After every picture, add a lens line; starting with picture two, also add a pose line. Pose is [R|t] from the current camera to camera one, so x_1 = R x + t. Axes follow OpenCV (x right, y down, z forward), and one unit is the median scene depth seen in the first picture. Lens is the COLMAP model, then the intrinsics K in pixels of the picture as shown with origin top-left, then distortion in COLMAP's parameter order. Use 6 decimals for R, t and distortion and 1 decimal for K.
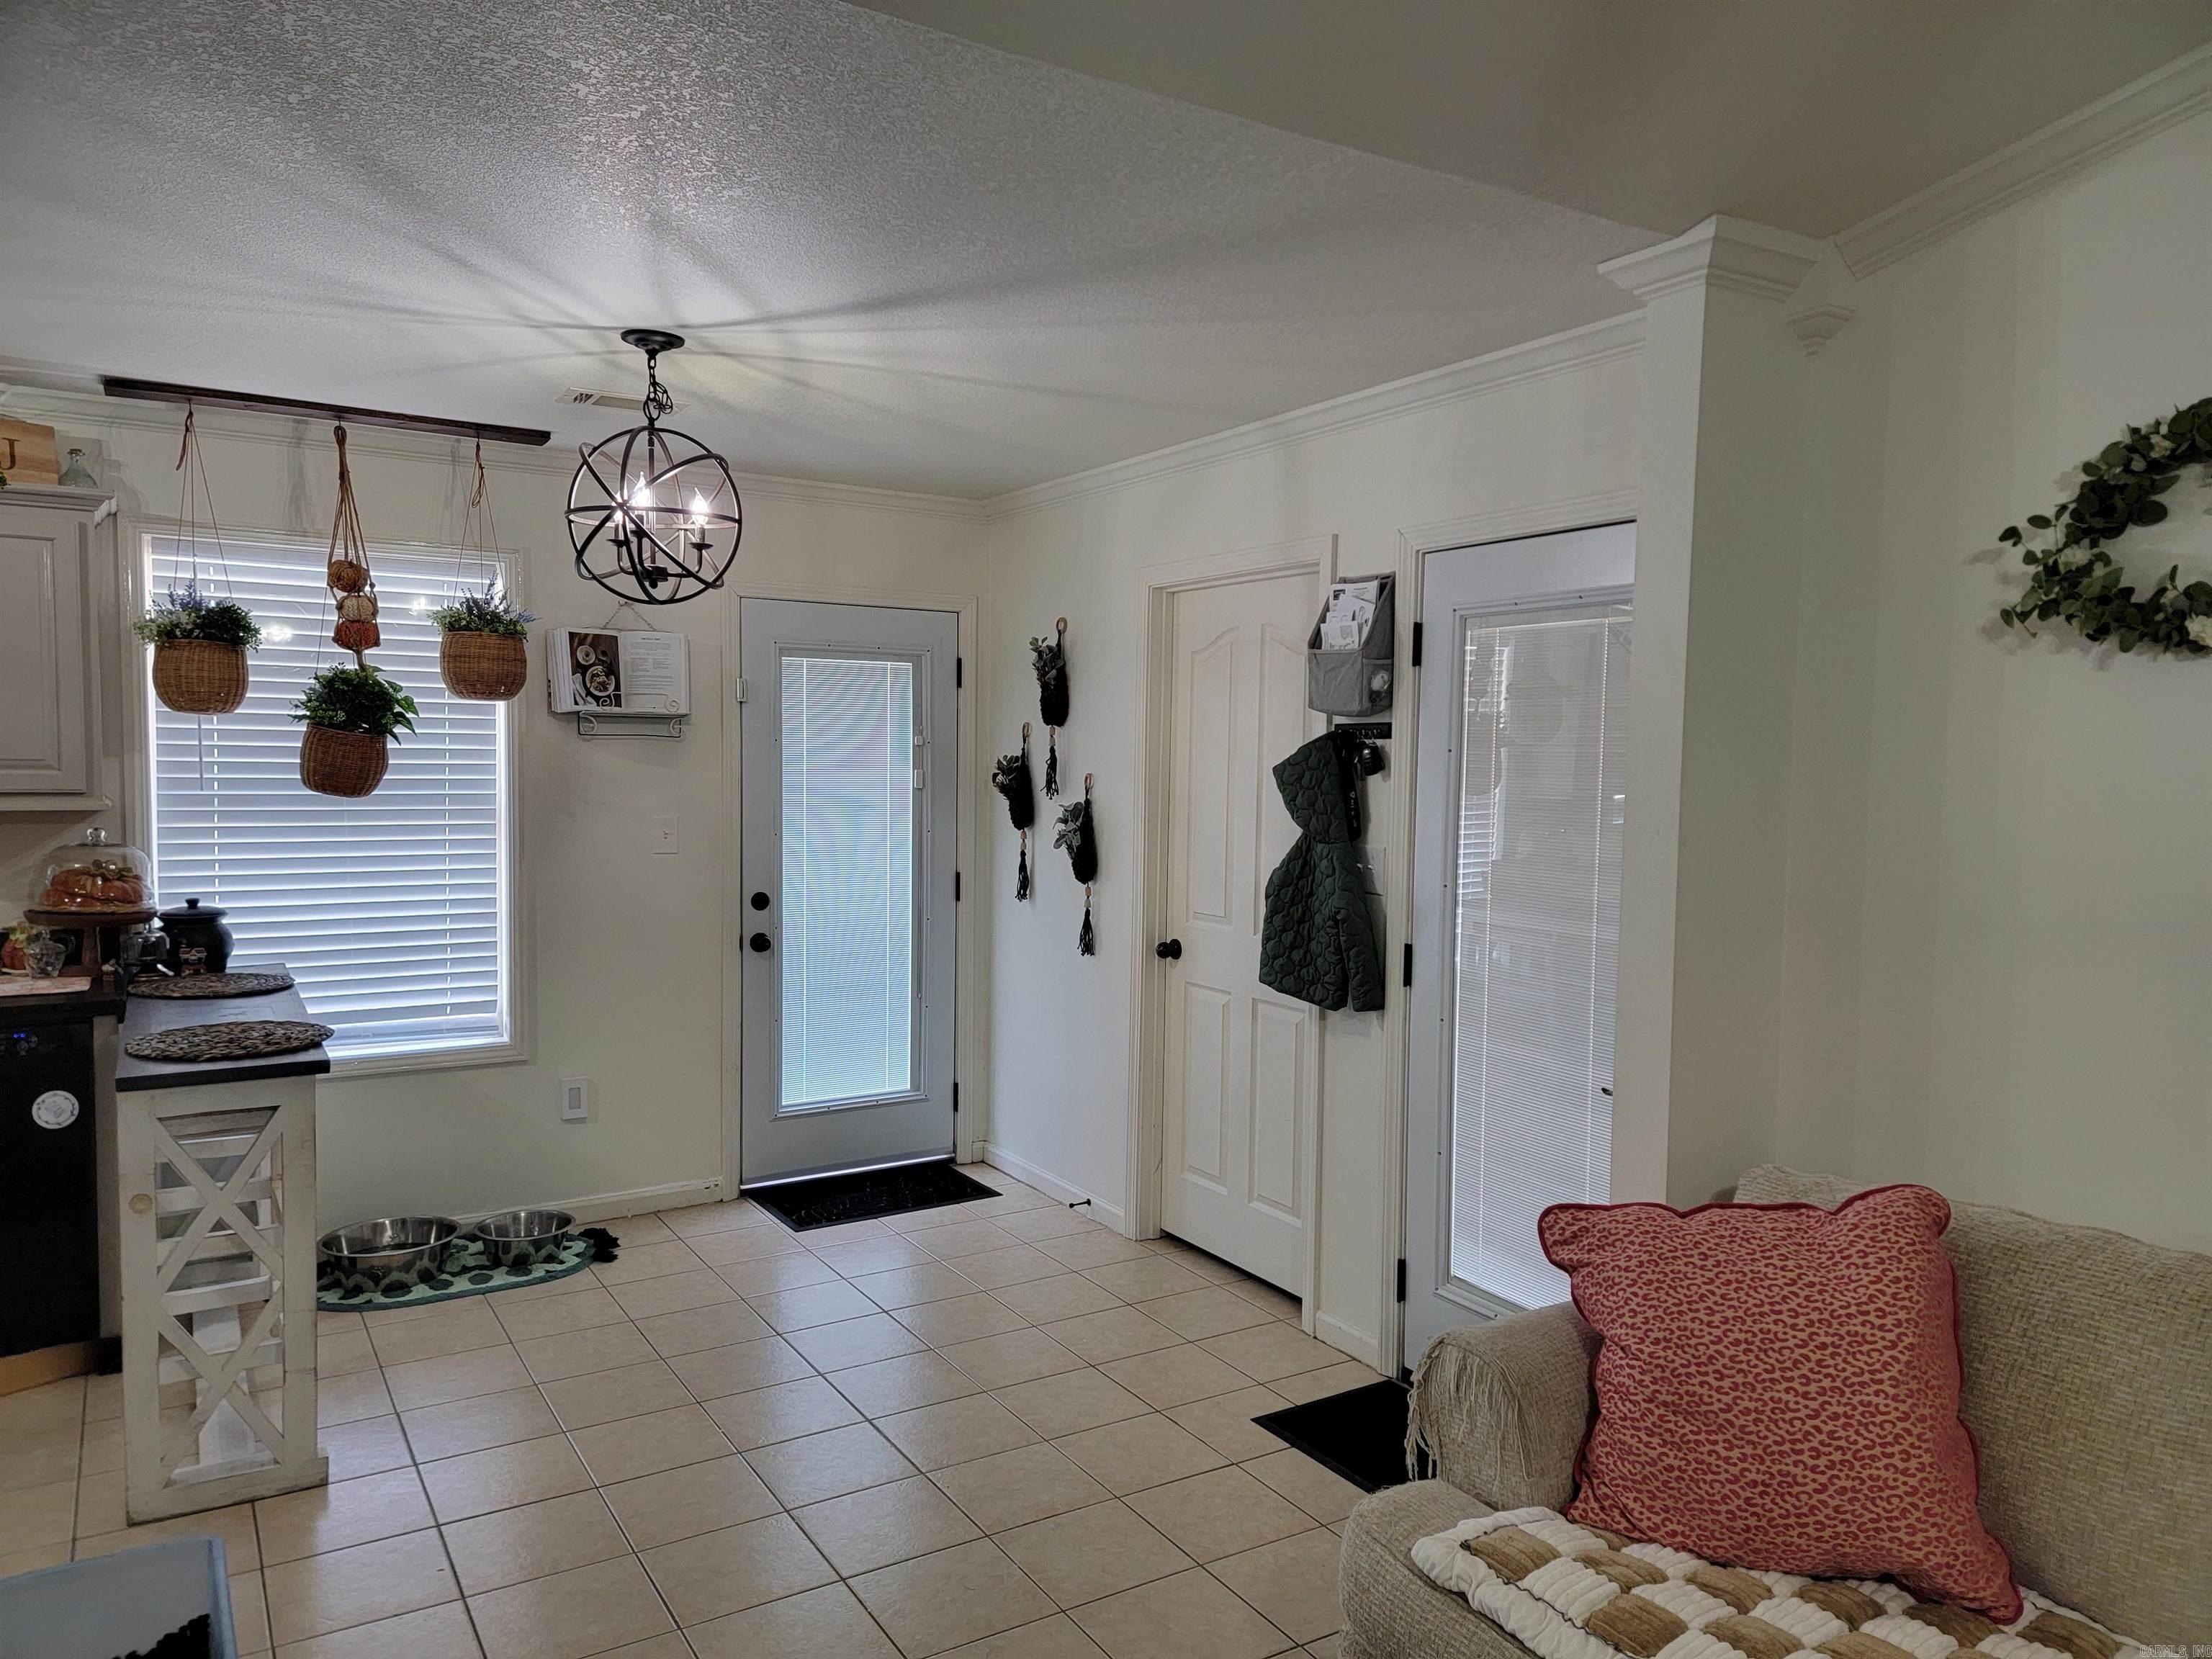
lens RADIAL K [[1525.6, 0, 1114.6], [0, 1525.6, 853.0], [0, 0, 1]] dist [0.122120, -0.112209]
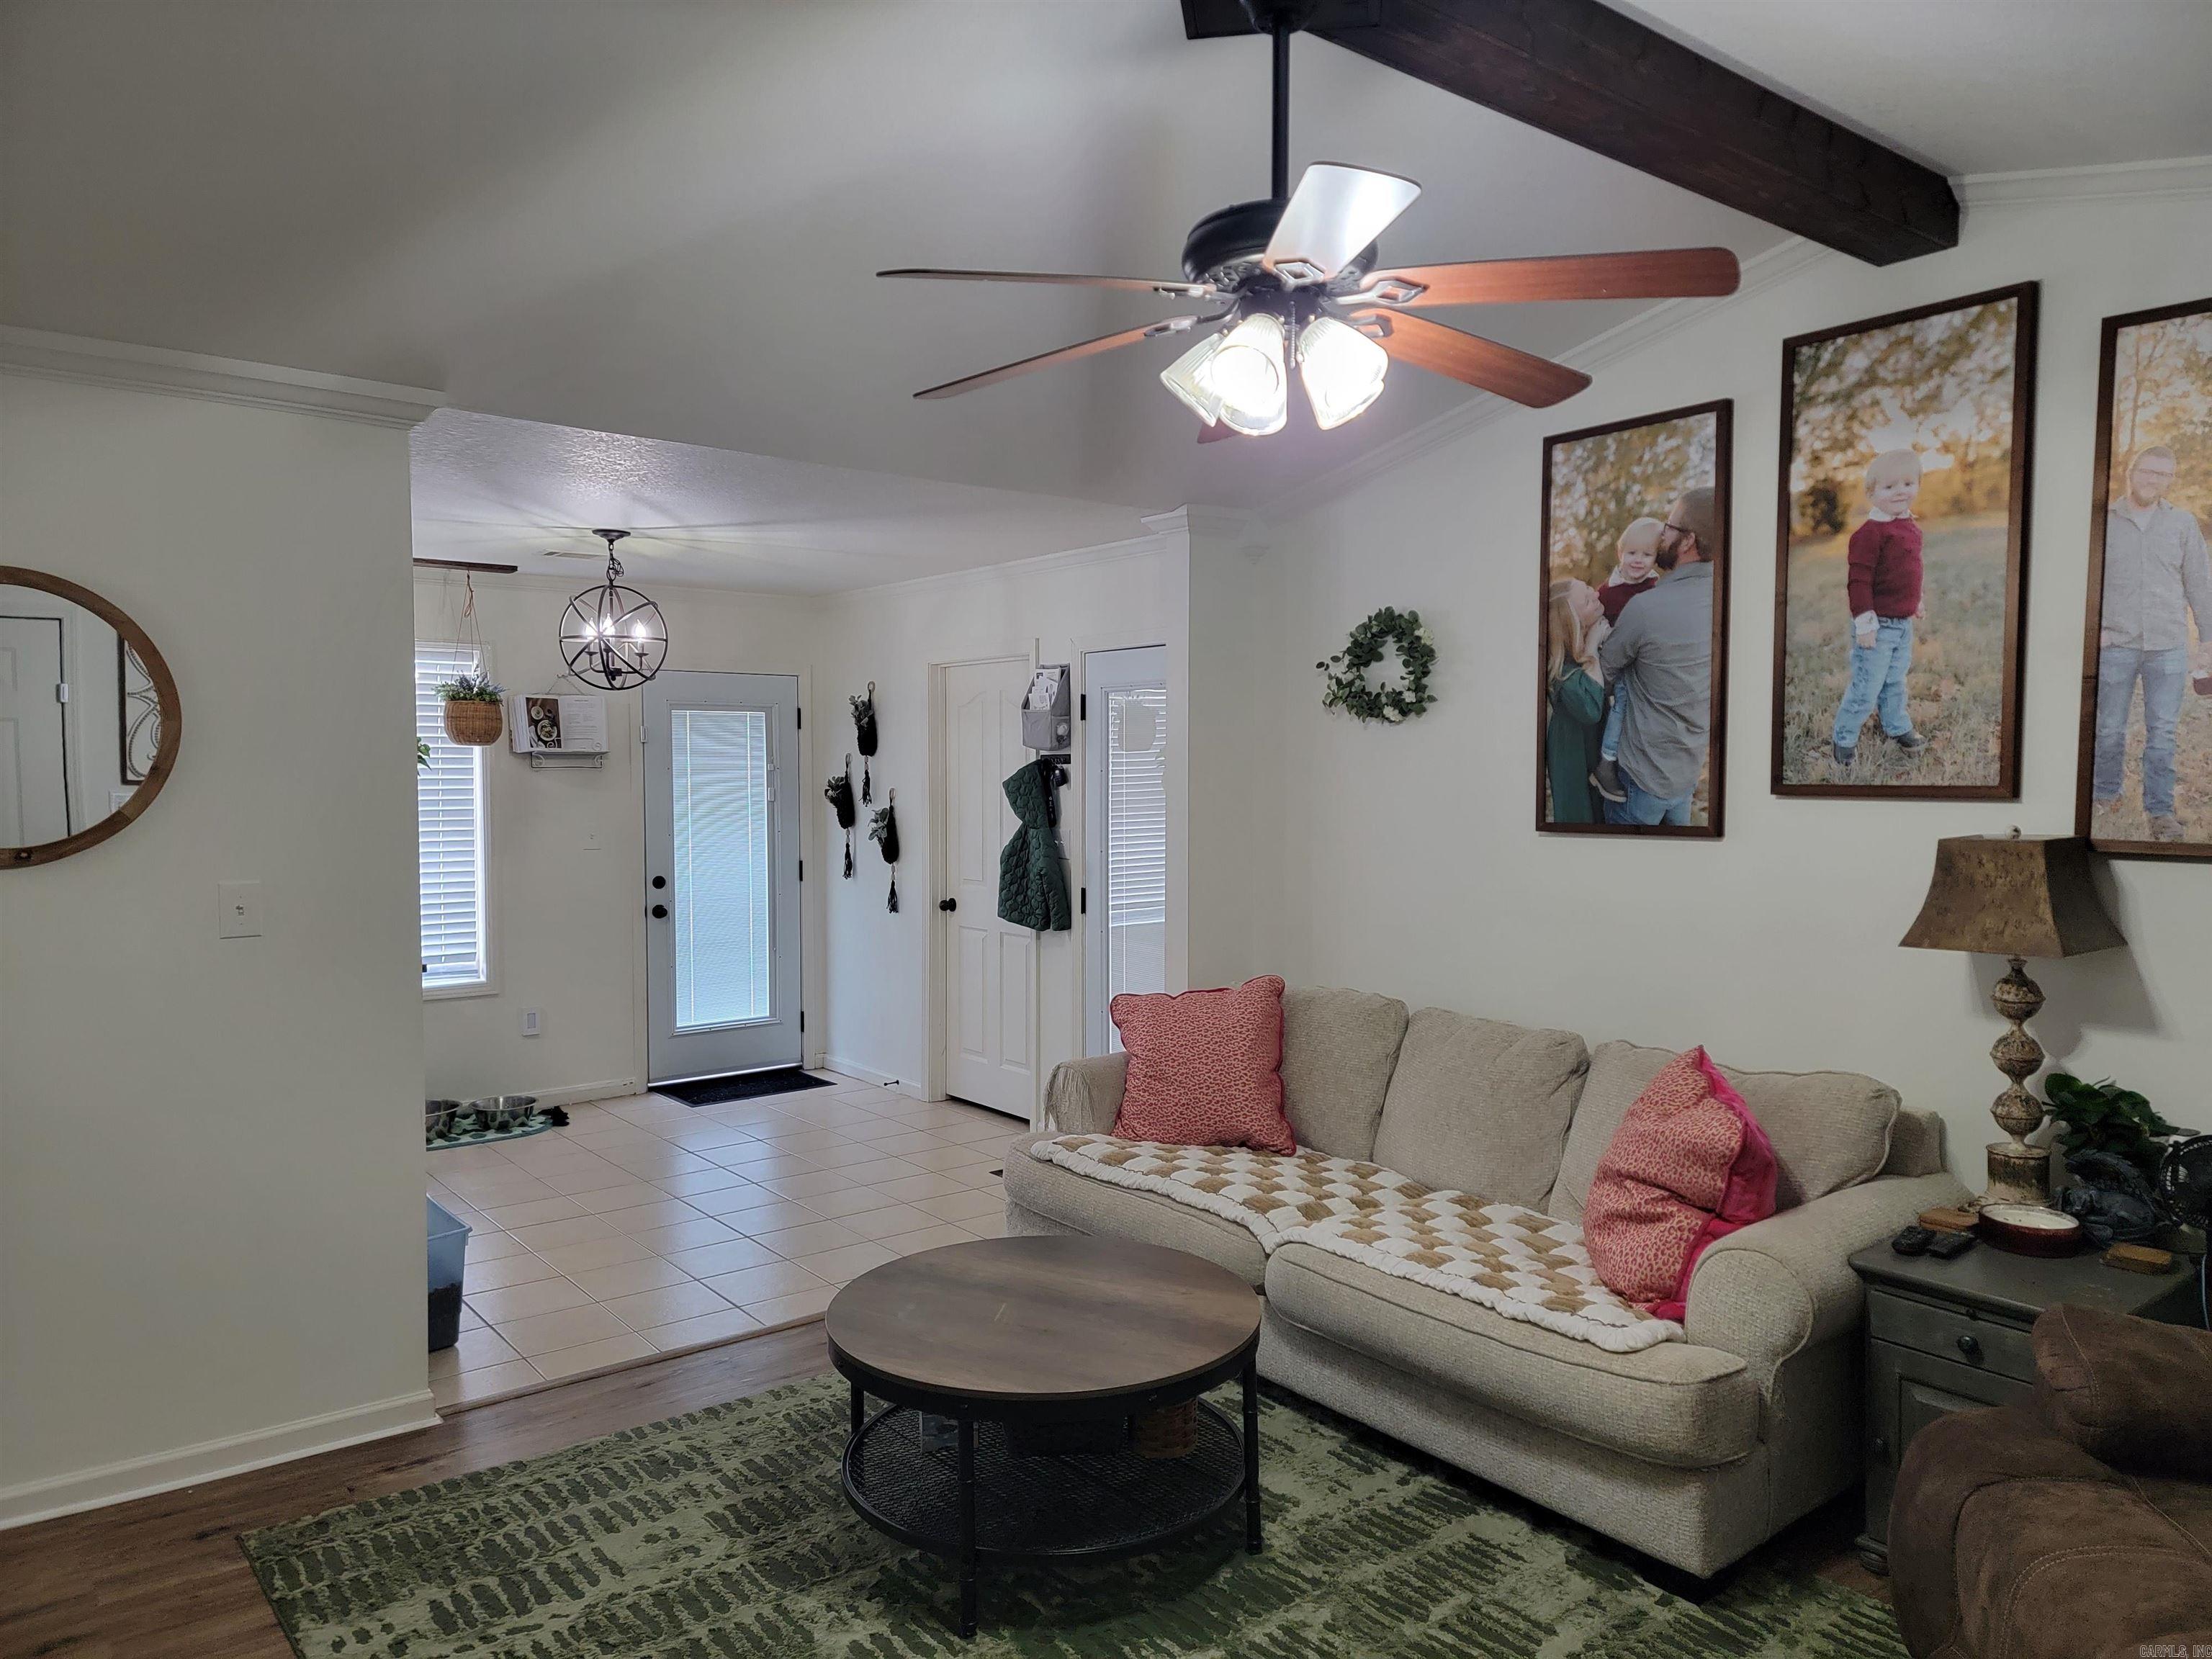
lens RADIAL K [[1525.6, 0, 1114.6], [0, 1525.6, 853.0], [0, 0, 1]] dist [0.122120, -0.112209]
pose [[0.994167, -0.021345, 0.105719, 0.044479], [0.022460, 0.999704, -0.009369, 0.032313], [-0.105488, 0.011689, 0.994352, -0.546564]]
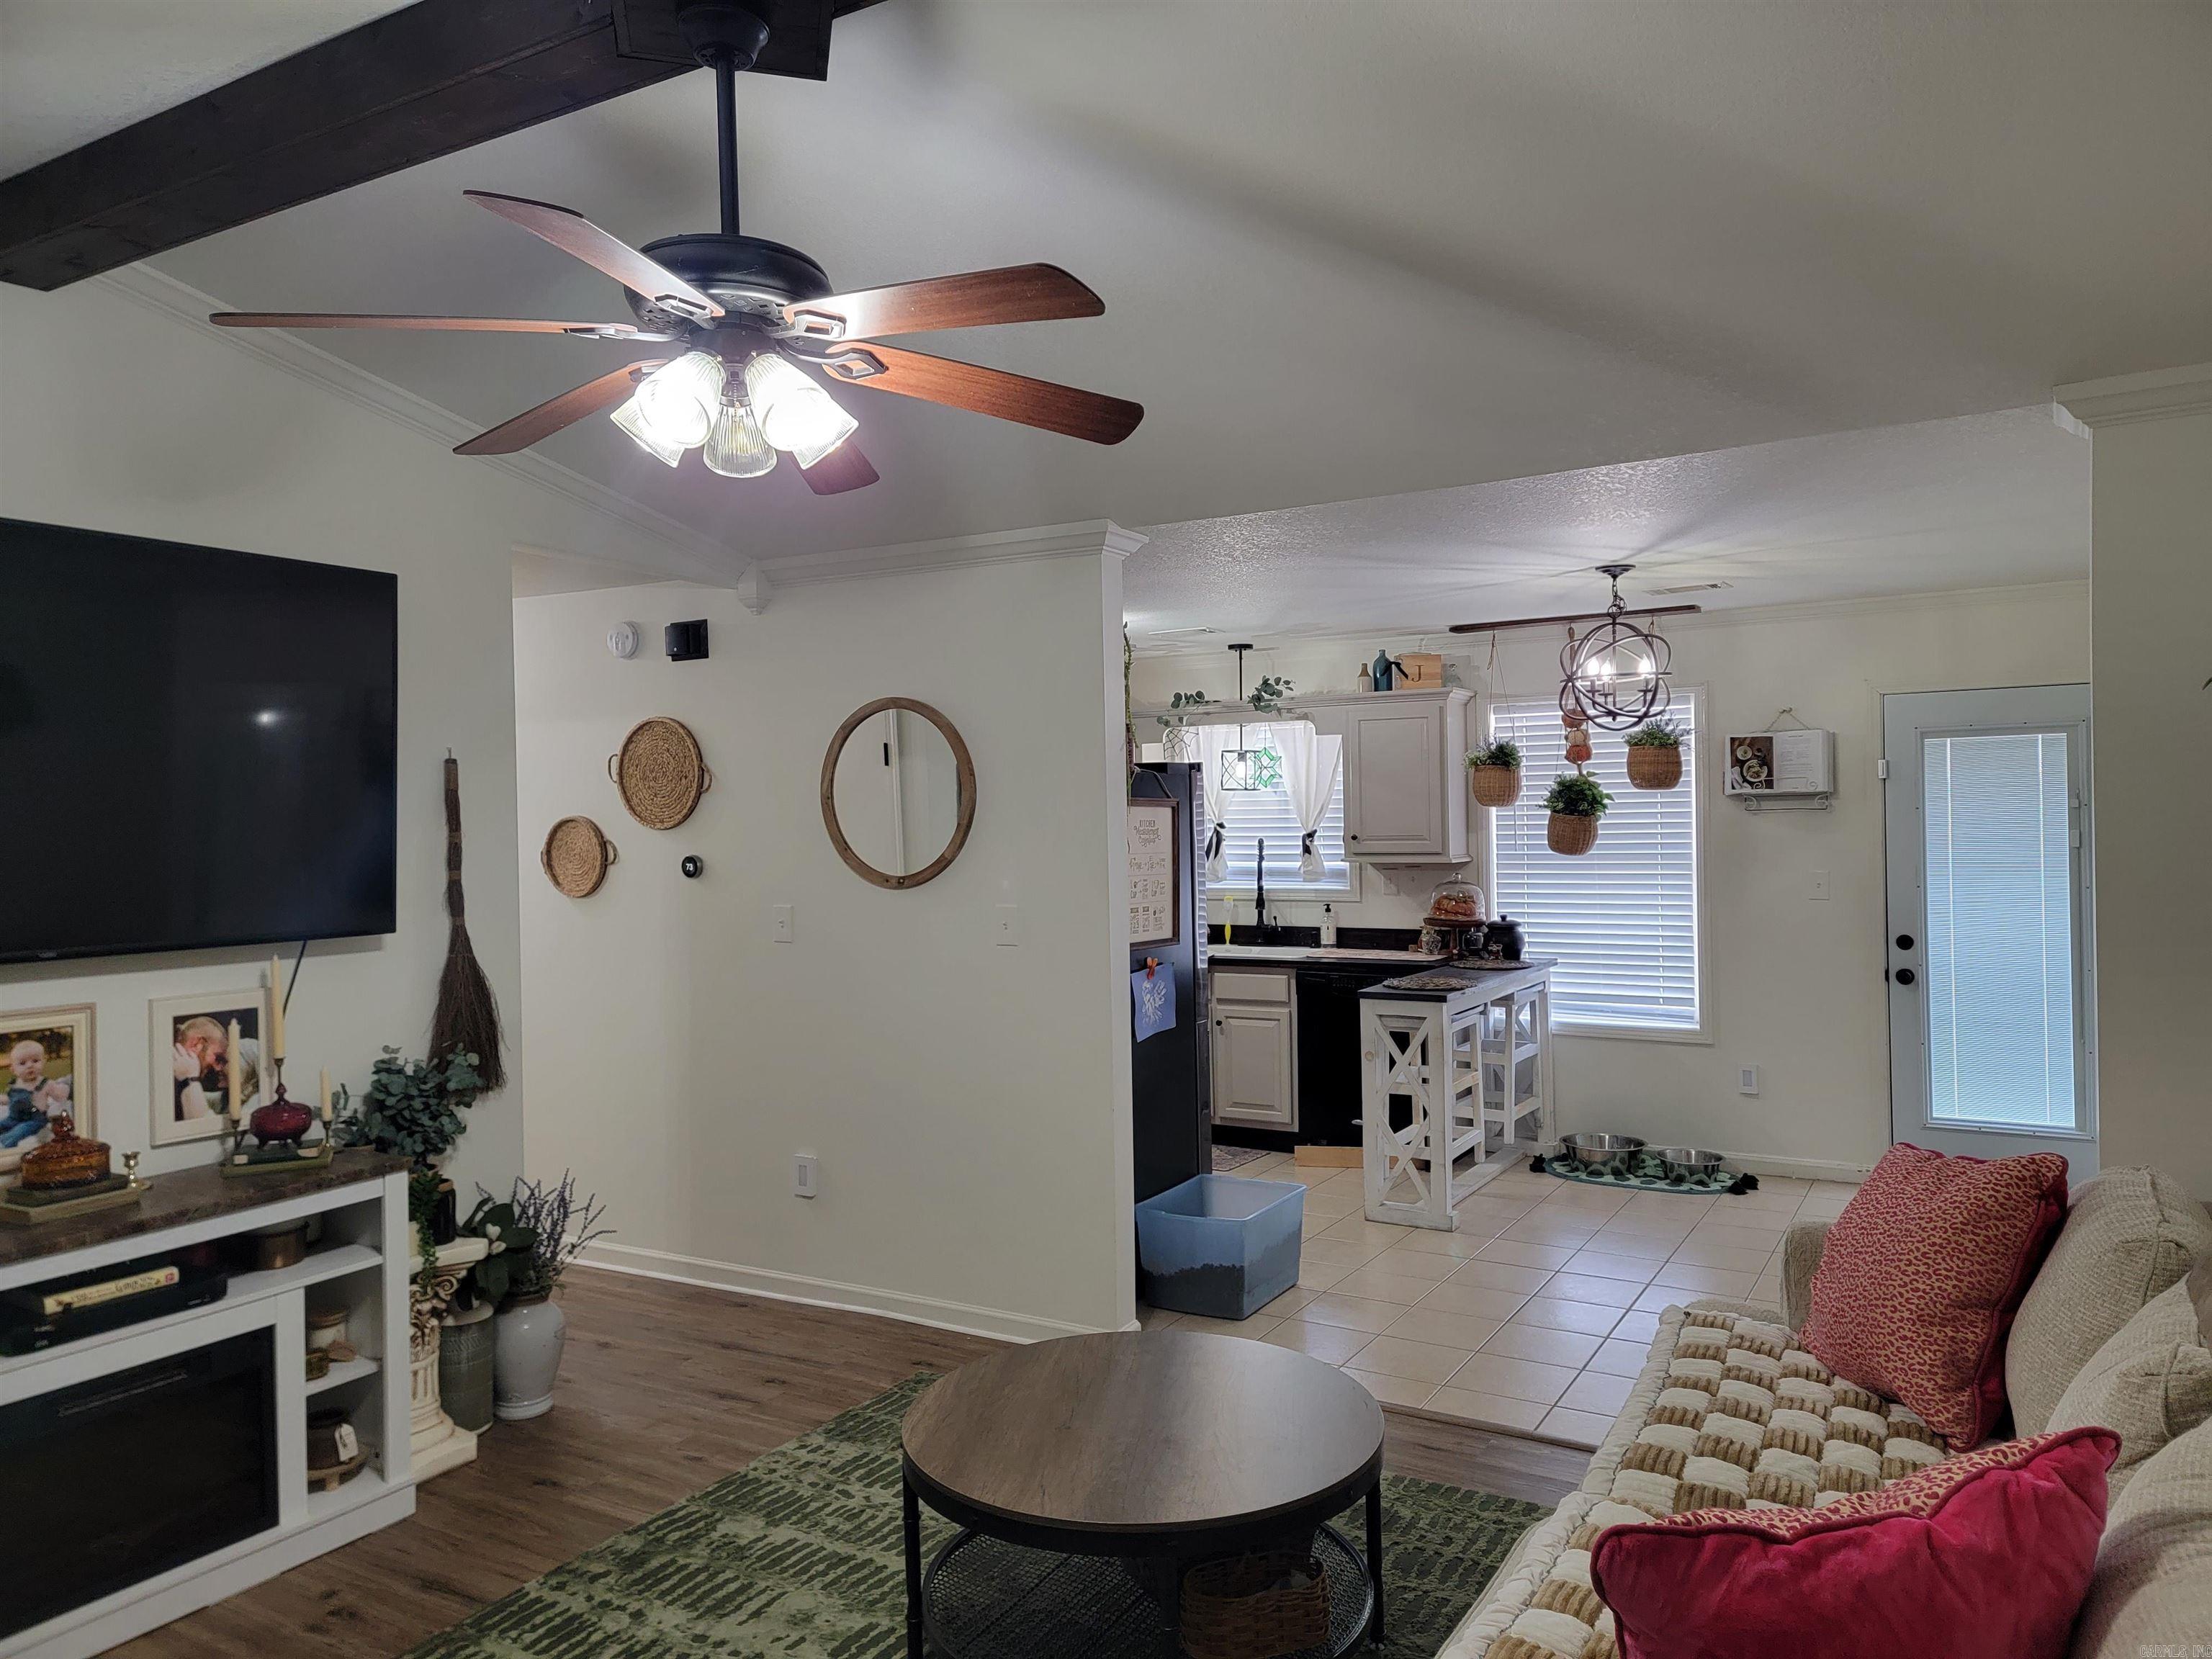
lens RADIAL K [[1538.4, 0, 1123.9], [0, 1538.4, 833.3], [0, 0, 1]] dist [0.041577, -0.001018]
pose [[0.466836, -0.013406, -0.884242, 0.673134], [-0.037572, 0.998682, -0.034978, 0.013948], [0.883545, 0.049551, 0.465717, -0.137767]]
